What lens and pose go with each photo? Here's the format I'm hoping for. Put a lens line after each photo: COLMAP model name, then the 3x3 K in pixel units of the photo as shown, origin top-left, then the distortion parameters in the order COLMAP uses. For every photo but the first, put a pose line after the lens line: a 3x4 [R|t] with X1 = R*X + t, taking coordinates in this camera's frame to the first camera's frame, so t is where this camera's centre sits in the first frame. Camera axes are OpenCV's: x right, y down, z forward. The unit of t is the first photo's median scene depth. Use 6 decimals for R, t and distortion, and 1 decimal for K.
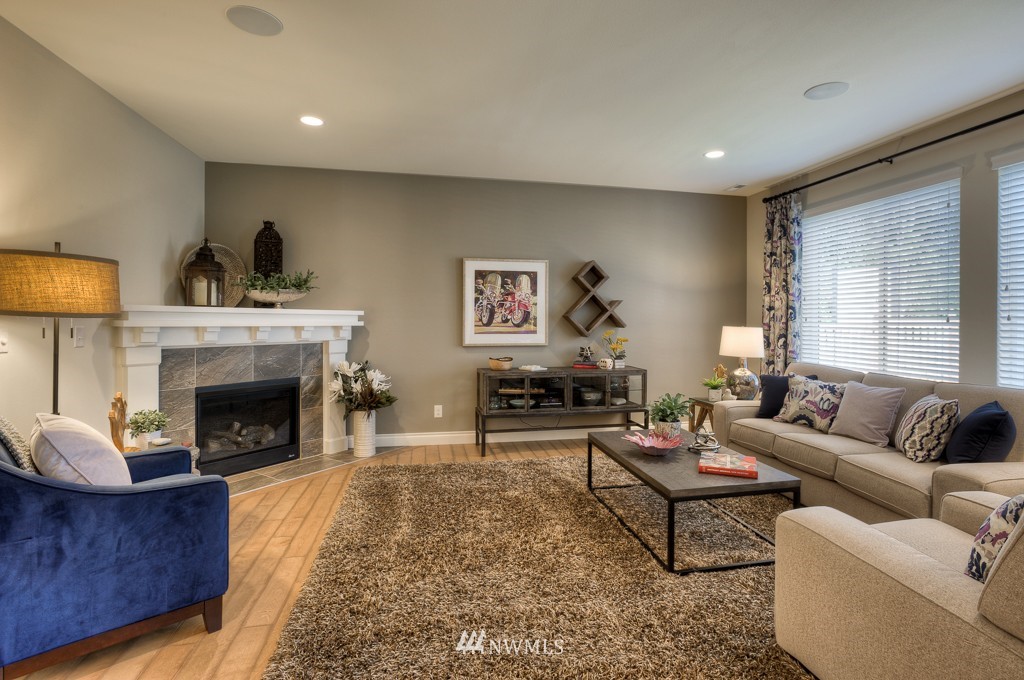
lens RADIAL K [[488.5, 0, 527.6], [0, 488.5, 319.5], [0, 0, 1]] dist [-0.025941, 0.005326]
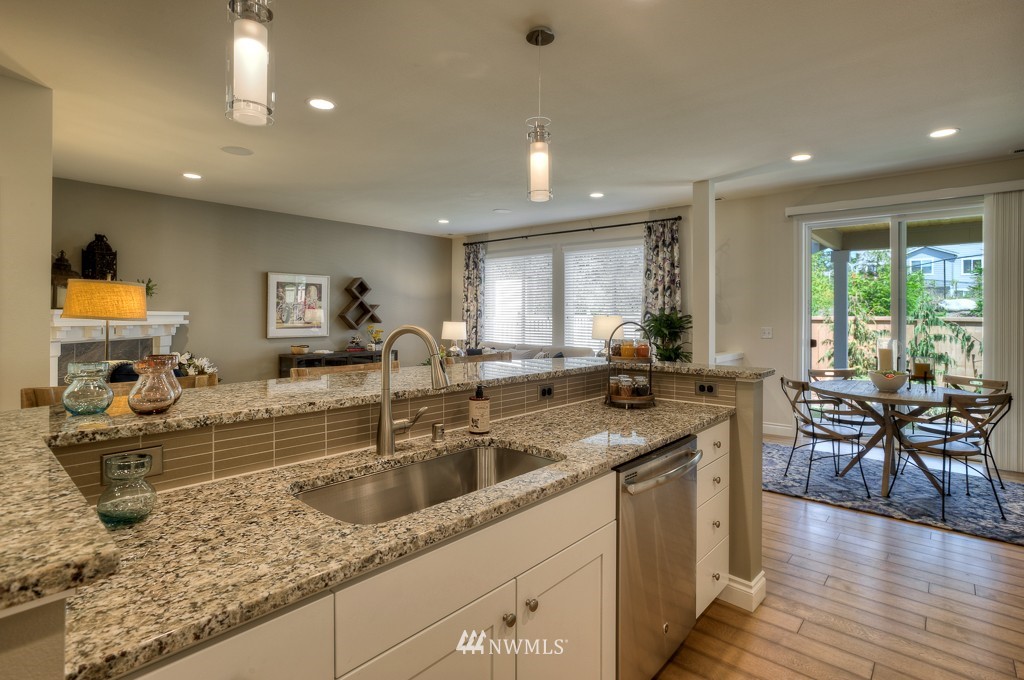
lens RADIAL K [[488.5, 0, 517.9], [0, 488.5, 314.2], [0, 0, 1]] dist [-0.025941, 0.005326]
pose [[0.811557, -0.000303, 0.584273, -0.361206], [0.000570, 1.000000, -0.000273, -0.010558], [-0.584273, 0.000555, 0.811557, -0.490665]]
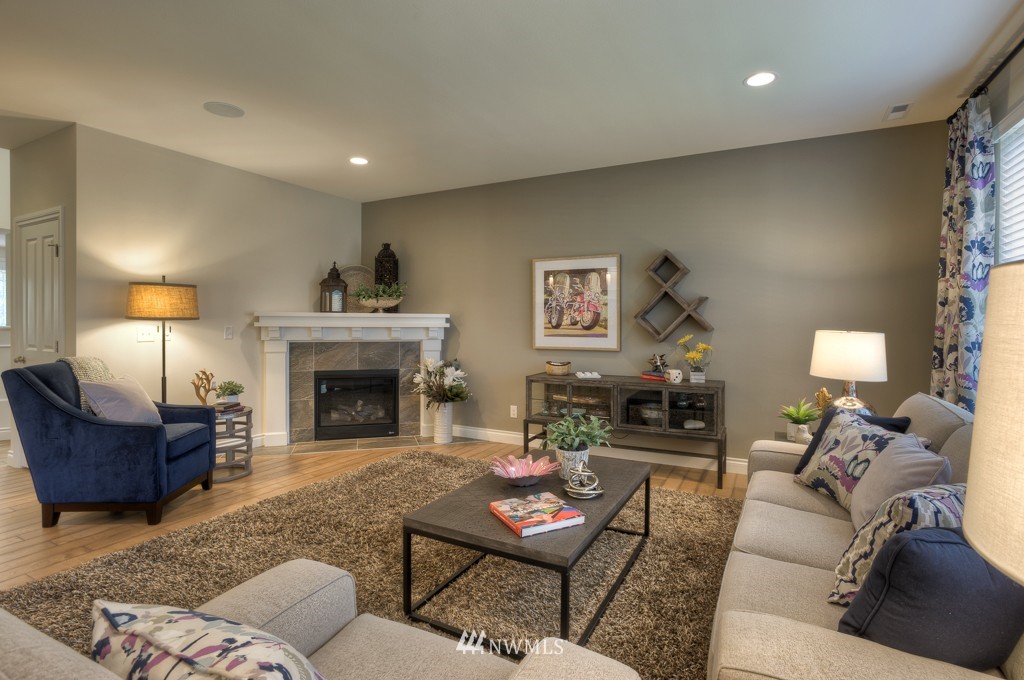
lens RADIAL K [[488.5, 0, 527.2], [0, 488.5, 326.1], [0, 0, 1]] dist [-0.025941, 0.005326]
pose [[0.771722, 0.002650, -0.635954, 0.500184], [0.000837, 0.999986, 0.005182, 0.003953], [0.635959, -0.004531, 0.771709, 0.234466]]
